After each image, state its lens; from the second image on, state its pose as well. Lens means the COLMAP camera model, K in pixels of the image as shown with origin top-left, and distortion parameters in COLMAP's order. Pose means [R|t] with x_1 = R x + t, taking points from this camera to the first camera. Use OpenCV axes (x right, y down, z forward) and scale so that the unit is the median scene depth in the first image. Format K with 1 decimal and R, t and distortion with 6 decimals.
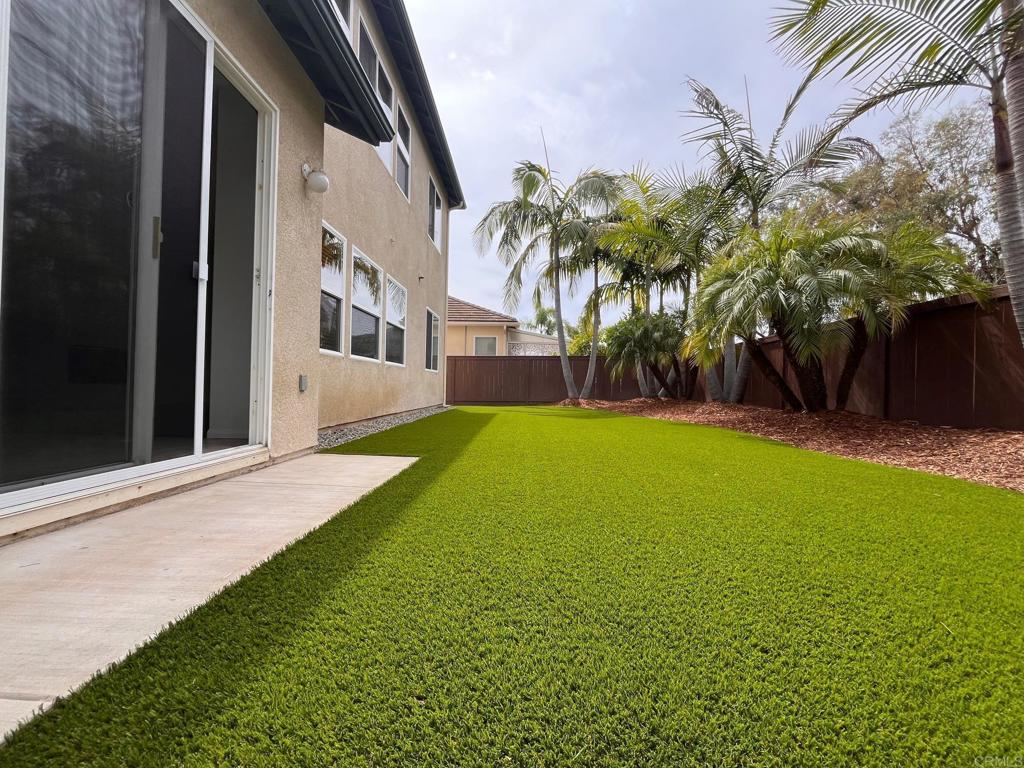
lens RADIAL K [[411.7, 0, 507.3], [0, 411.7, 381.8], [0, 0, 1]] dist [-0.003151, 0.000218]
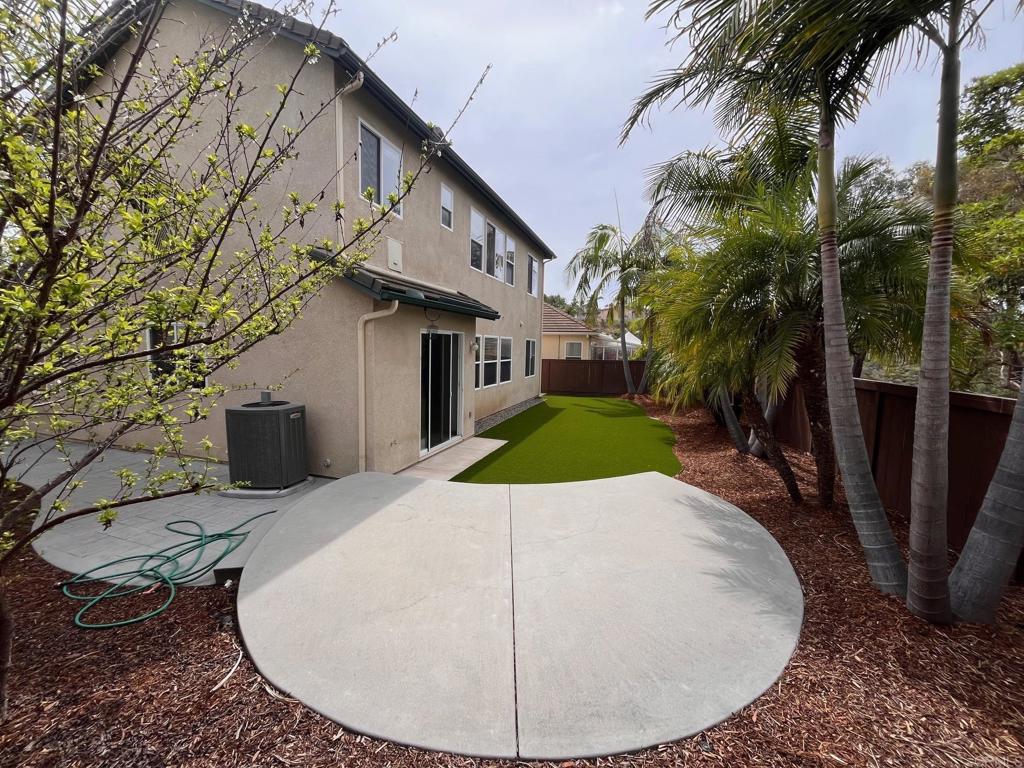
lens RADIAL K [[411.7, 0, 507.3], [0, 411.7, 381.8], [0, 0, 1]] dist [-0.003151, 0.000218]
pose [[0.958835, 0.029441, -0.282432, 0.159946], [-0.002382, 0.995409, 0.095678, -0.138594], [0.283953, -0.091067, 0.954504, -0.470113]]
